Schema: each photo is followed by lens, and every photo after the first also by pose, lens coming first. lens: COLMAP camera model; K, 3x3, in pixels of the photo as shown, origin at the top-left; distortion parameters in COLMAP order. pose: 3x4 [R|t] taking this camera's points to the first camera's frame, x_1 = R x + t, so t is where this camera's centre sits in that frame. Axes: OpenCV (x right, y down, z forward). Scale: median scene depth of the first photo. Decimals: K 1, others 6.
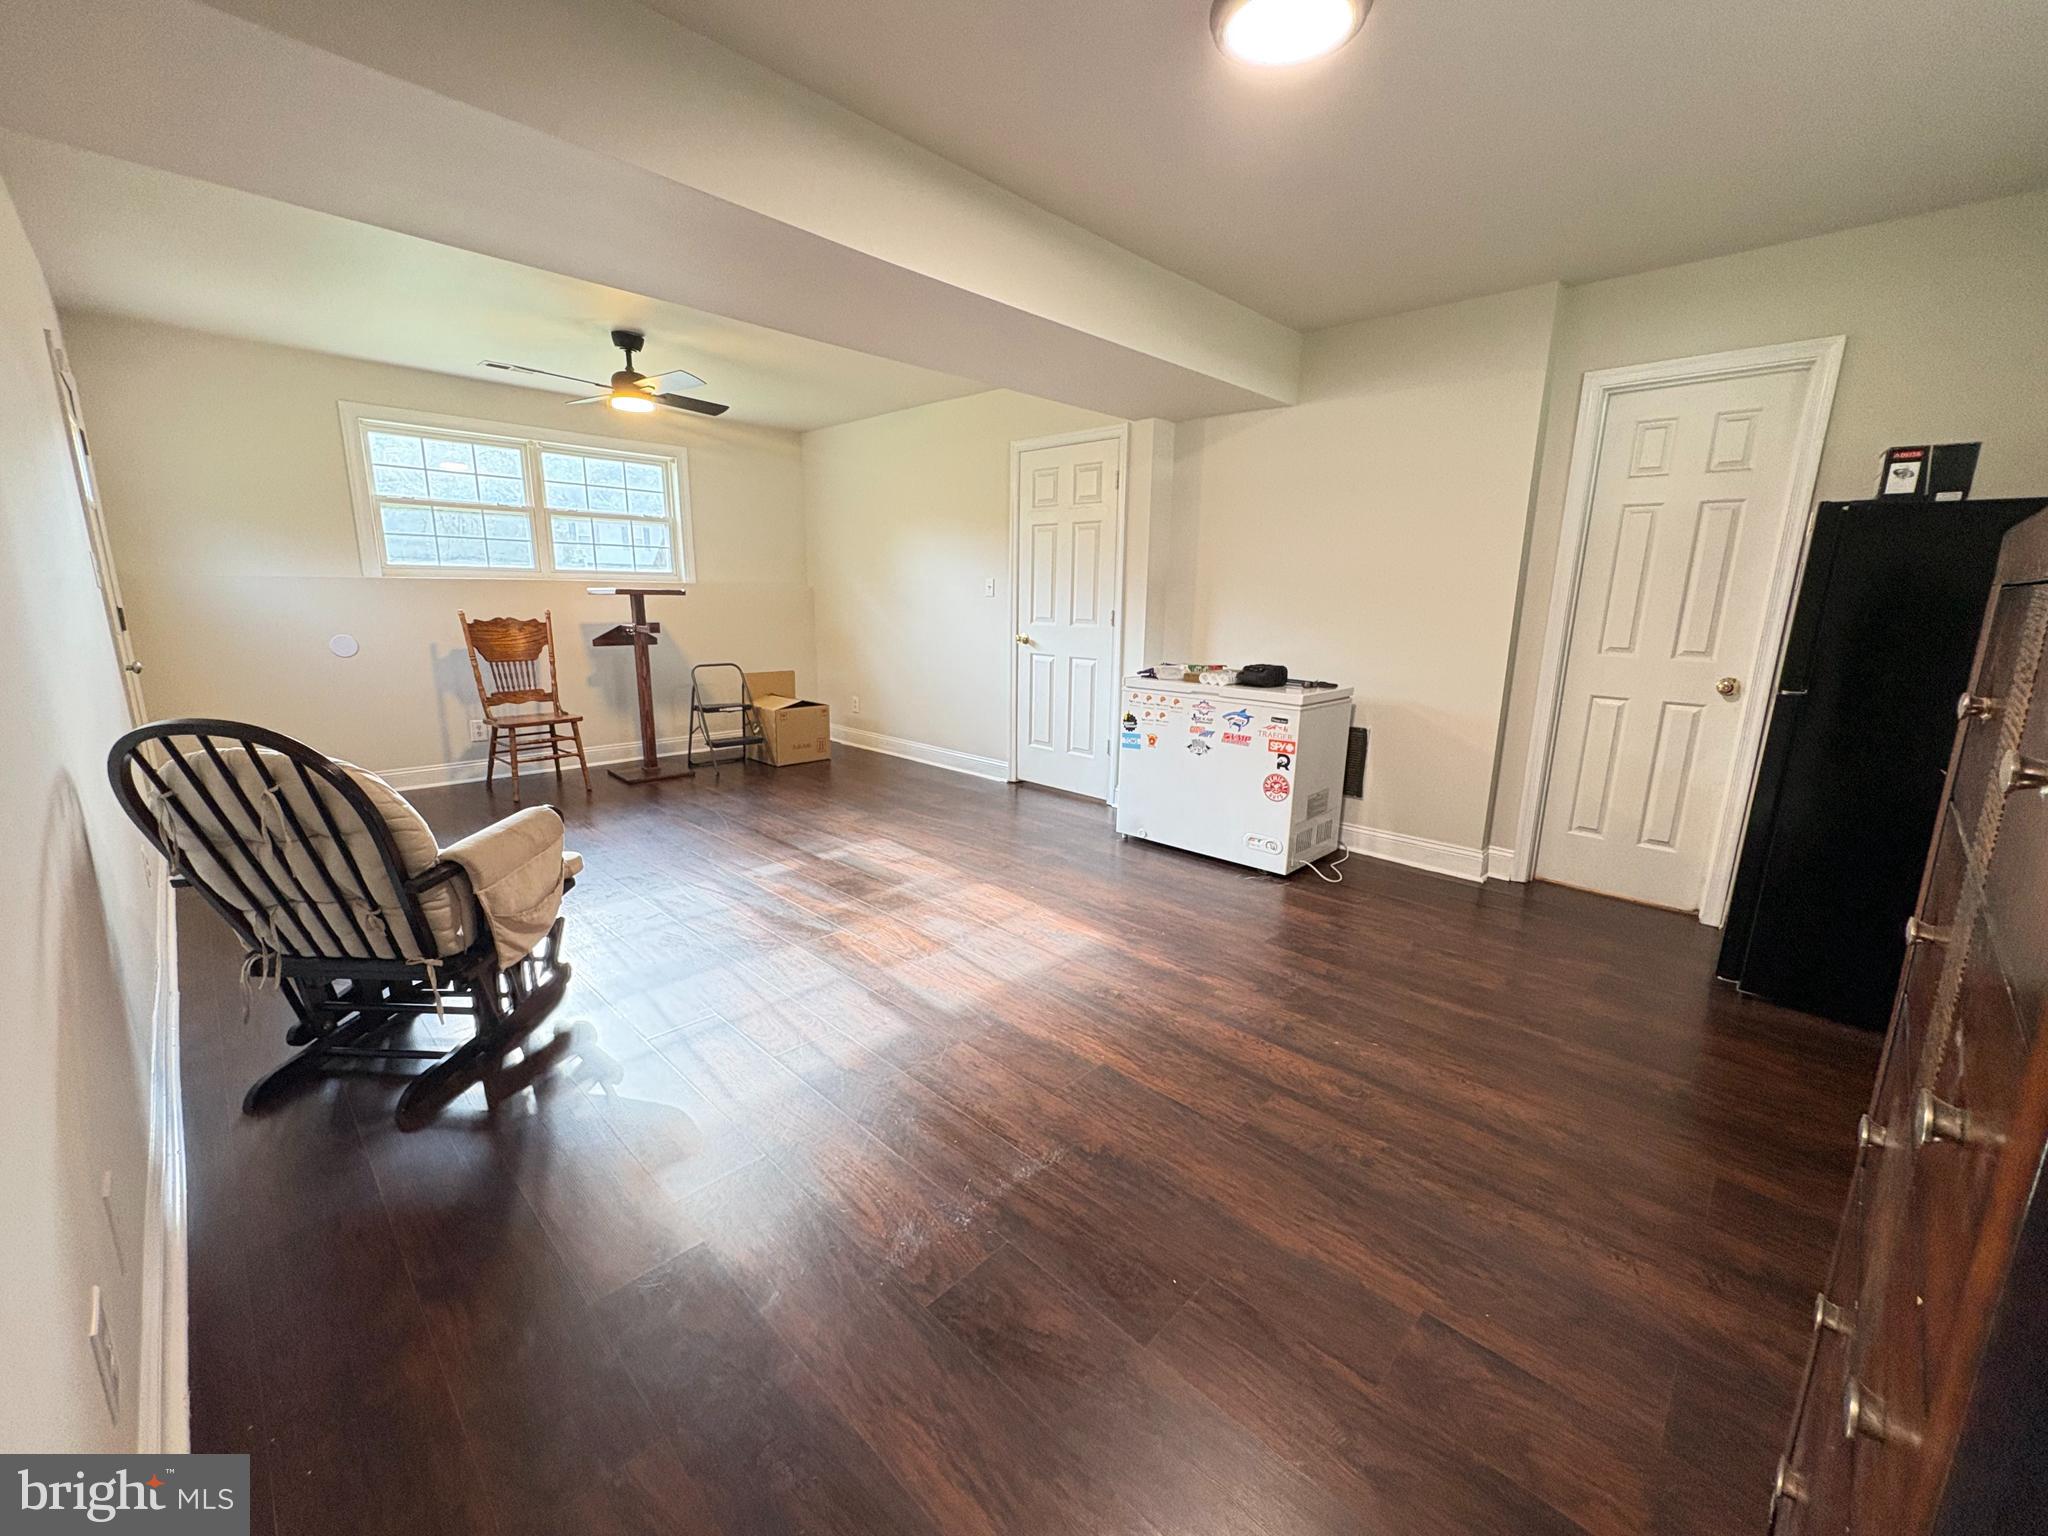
lens RADIAL K [[829.3, 0, 1024.0], [0, 829.3, 768.0], [0, 0, 1]] dist [0.000206, 0.000112]
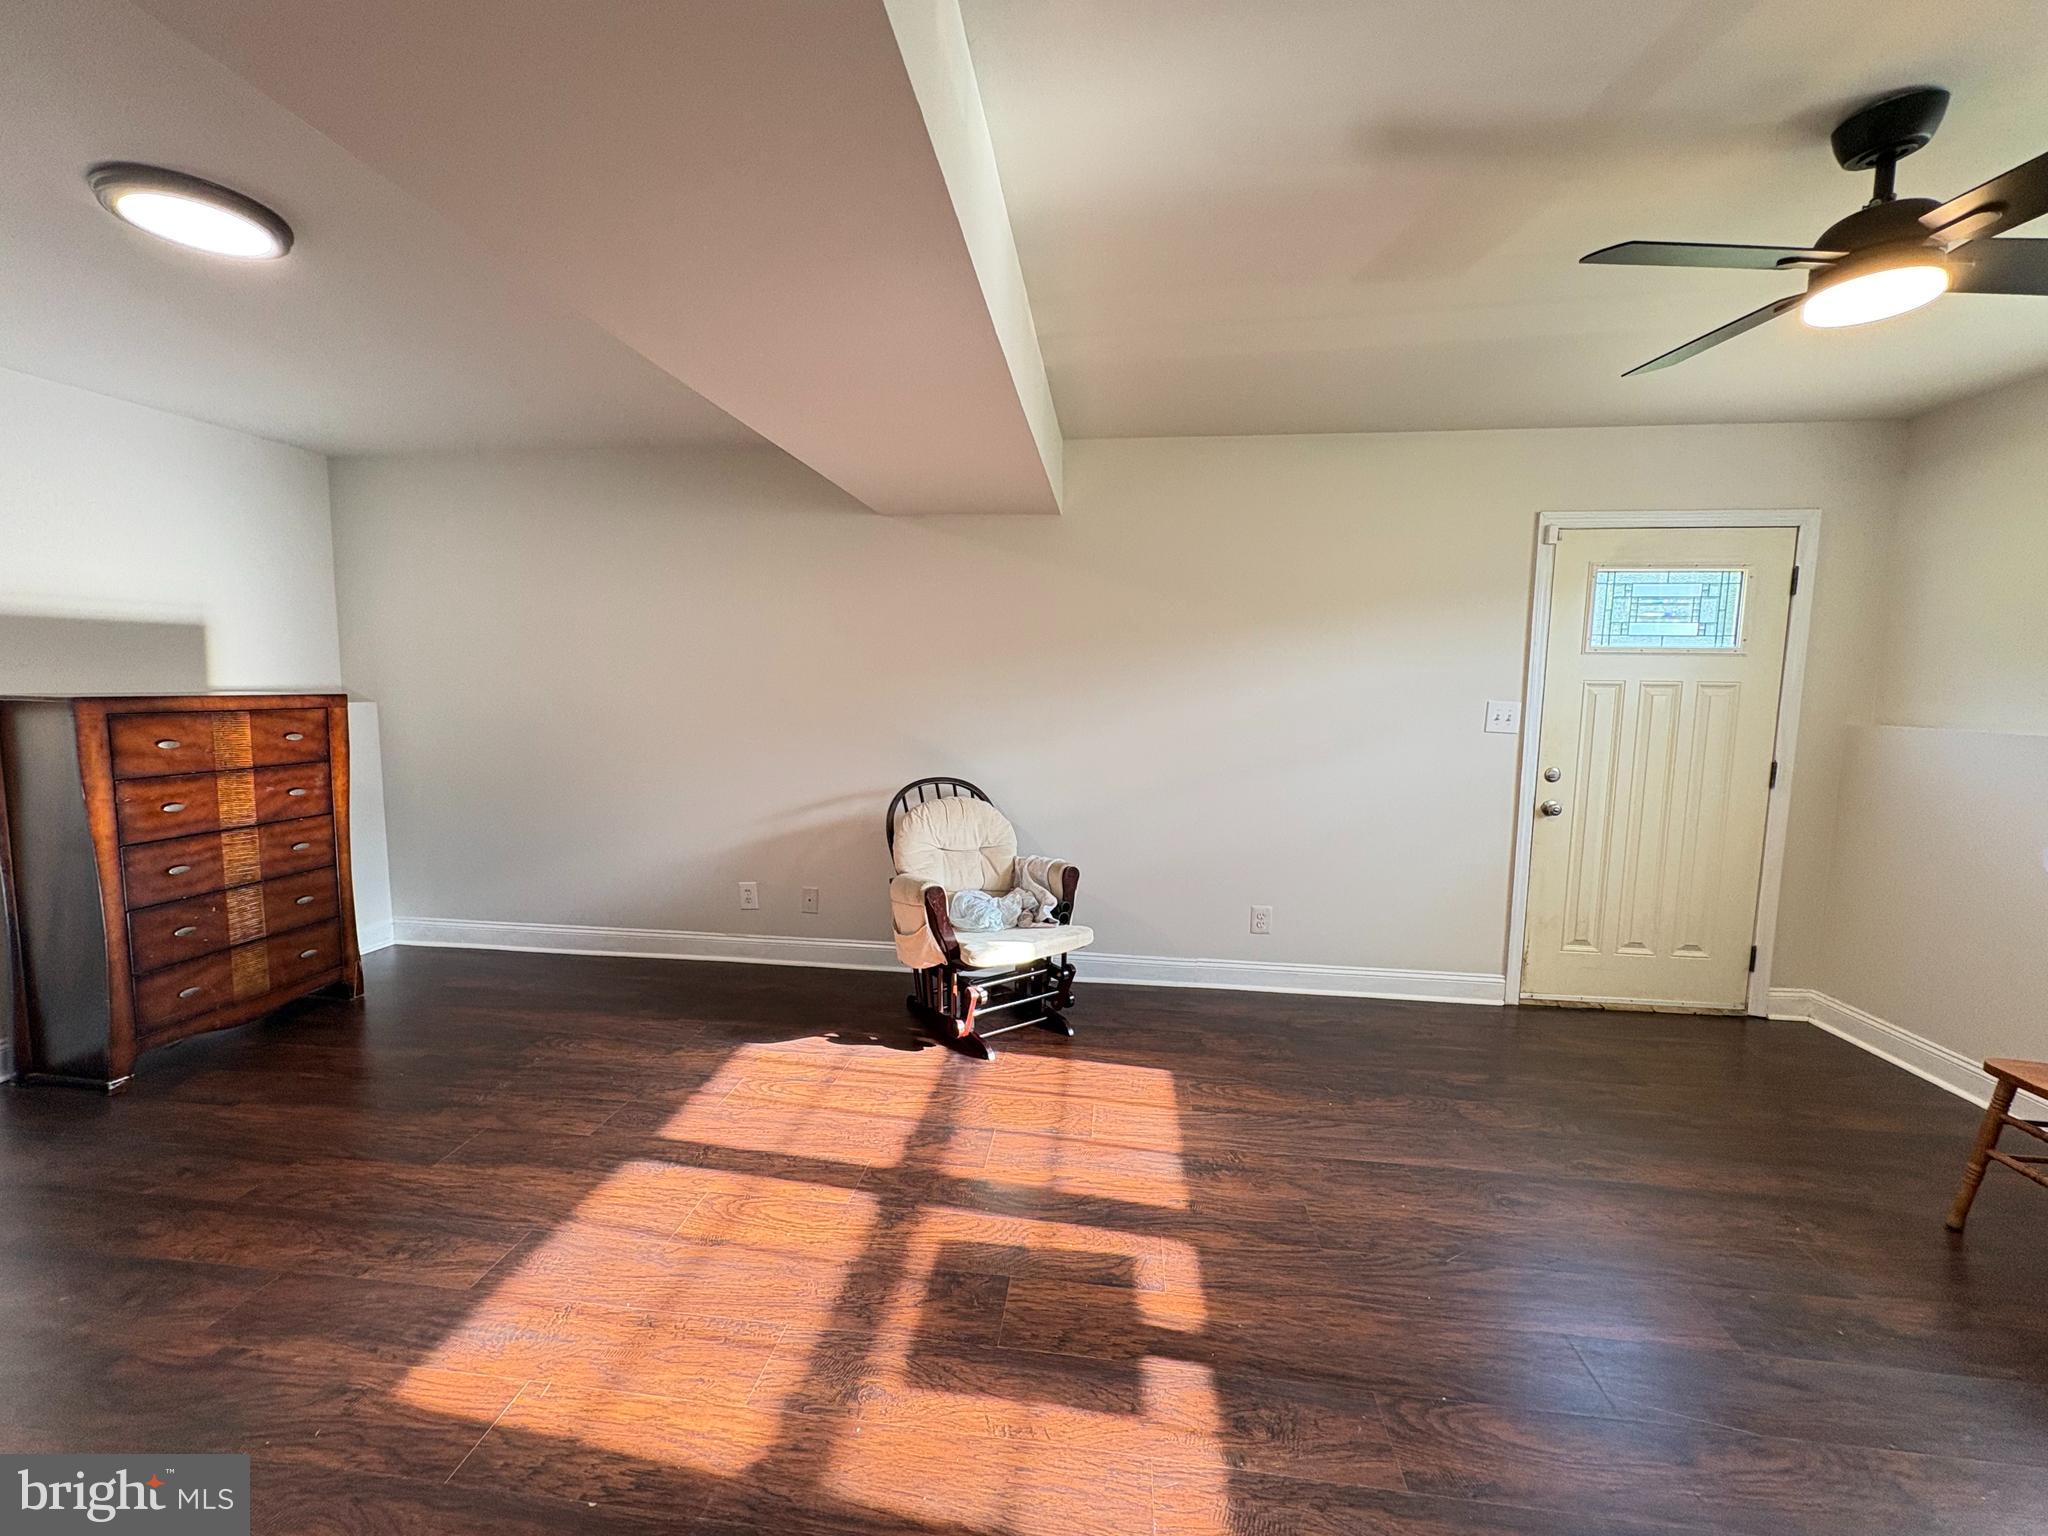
lens RADIAL K [[817.0, 0, 1023.7], [0, 817.0, 762.9], [0, 0, 1]] dist [0.000203, 0.000549]
pose [[-0.788039, 0.037279, -0.614496, 0.094601], [-0.153504, 0.954738, 0.254777, -0.391948], [0.596181, 0.295102, -0.746648, 1.591888]]
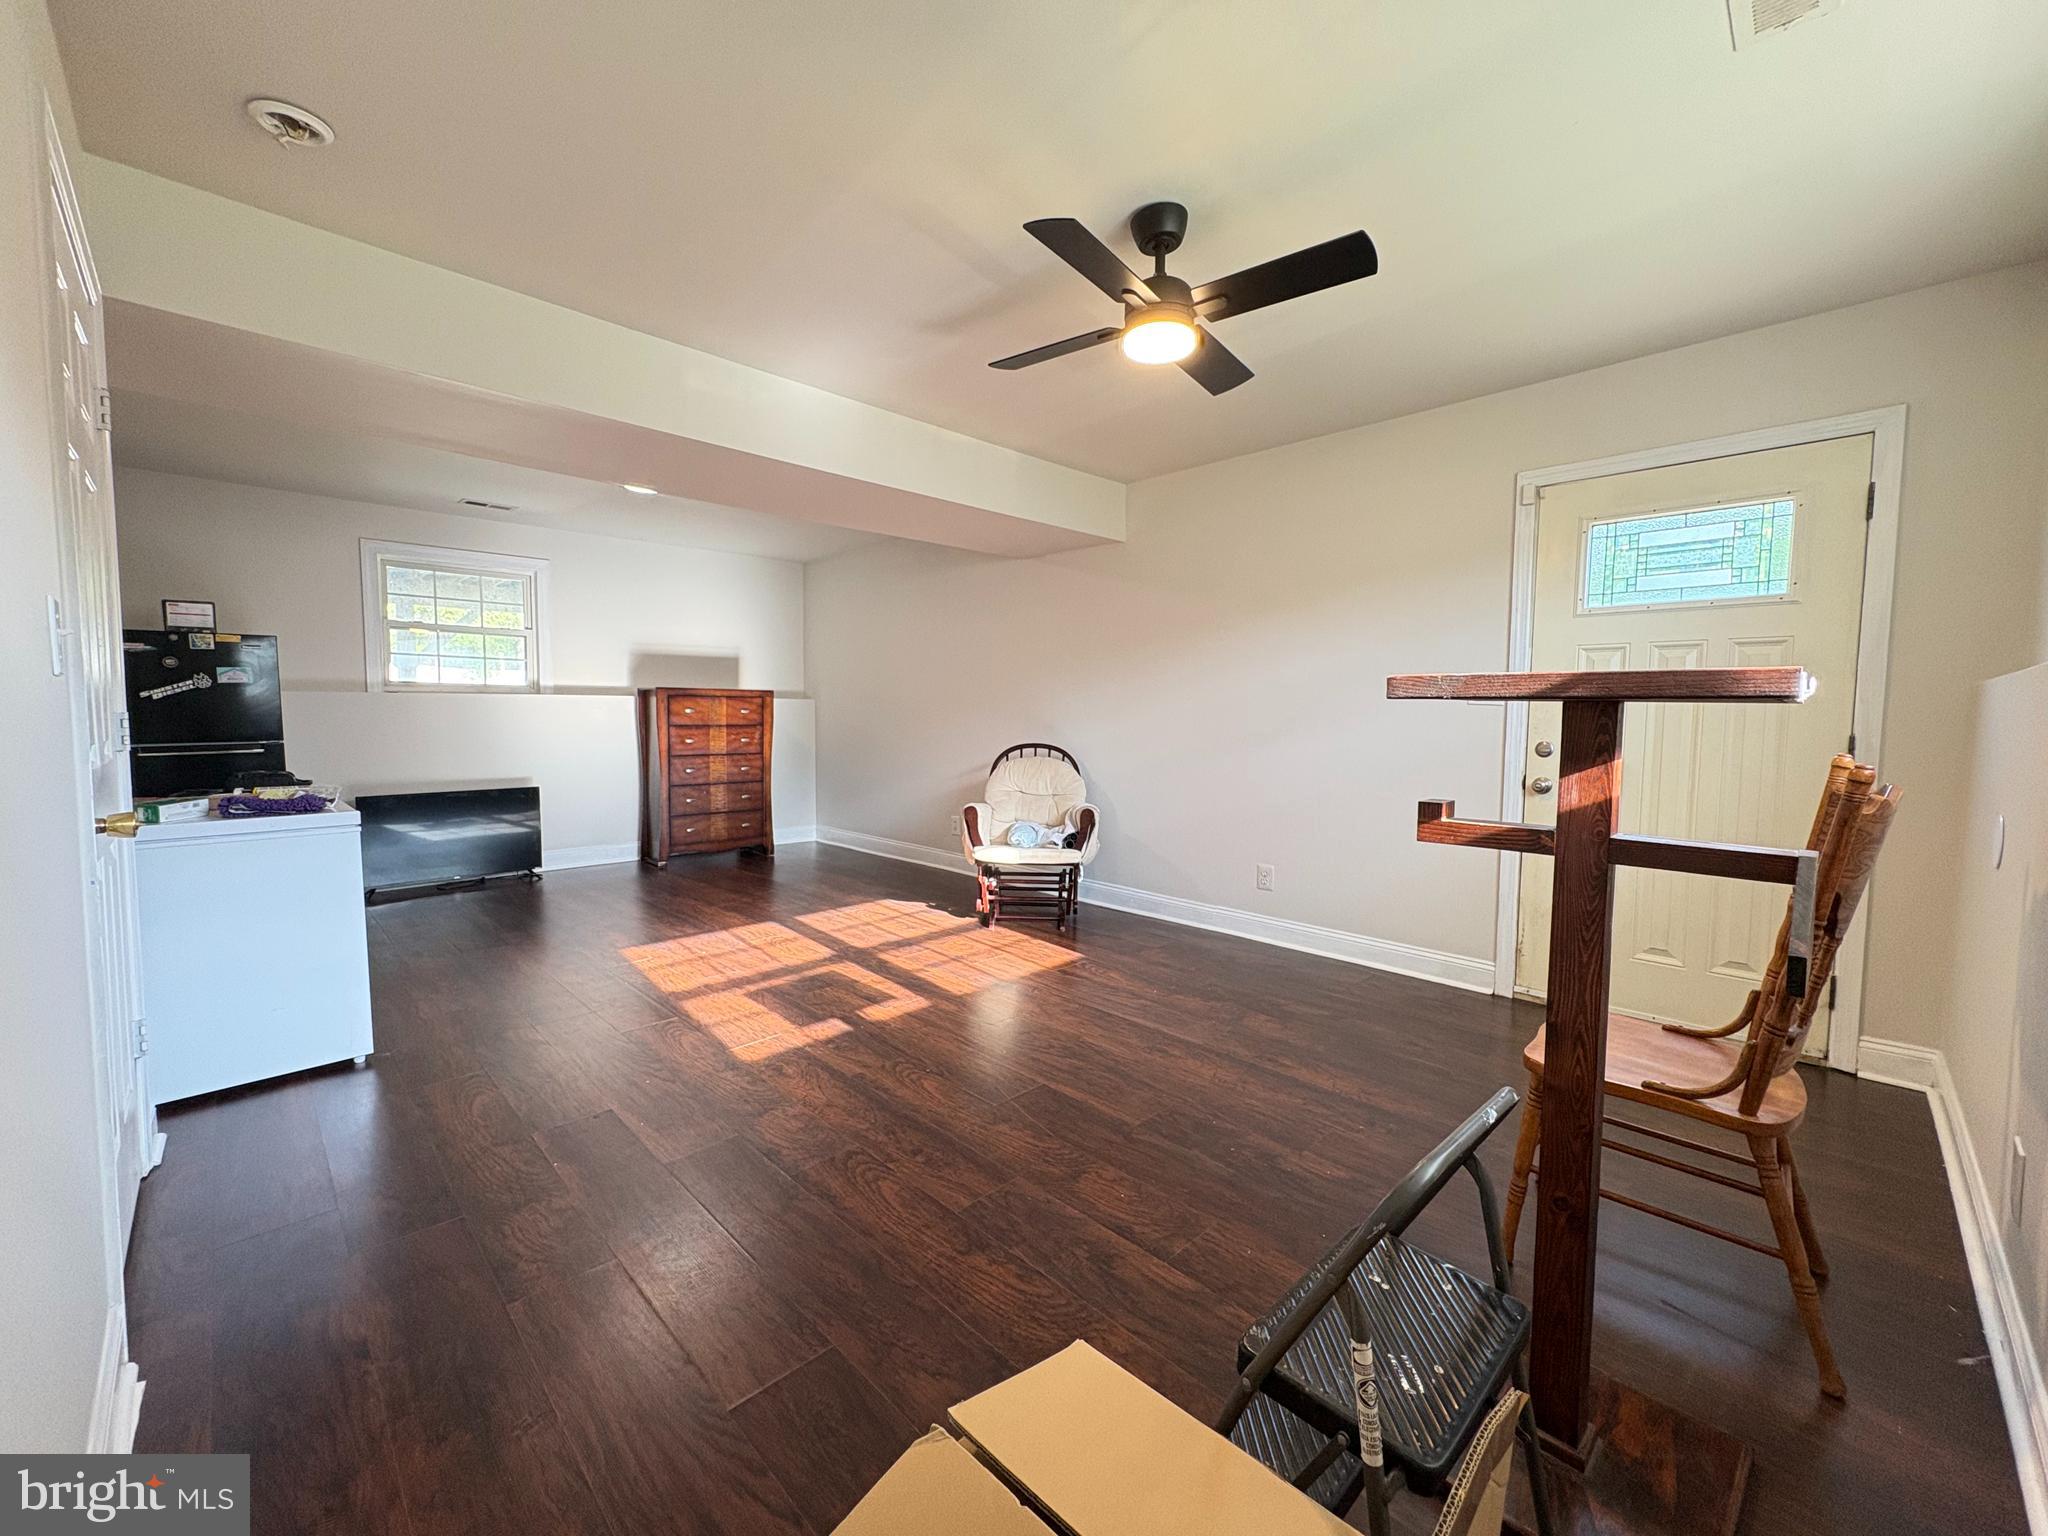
lens RADIAL K [[817.0, 0, 1023.7], [0, 817.0, 762.9], [0, 0, 1]] dist [0.000203, 0.000549]
pose [[-0.999629, -0.023726, 0.013409, -0.565332], [-0.019200, 0.962294, 0.271334, -0.458707], [-0.019341, 0.270976, -0.962392, 2.253150]]
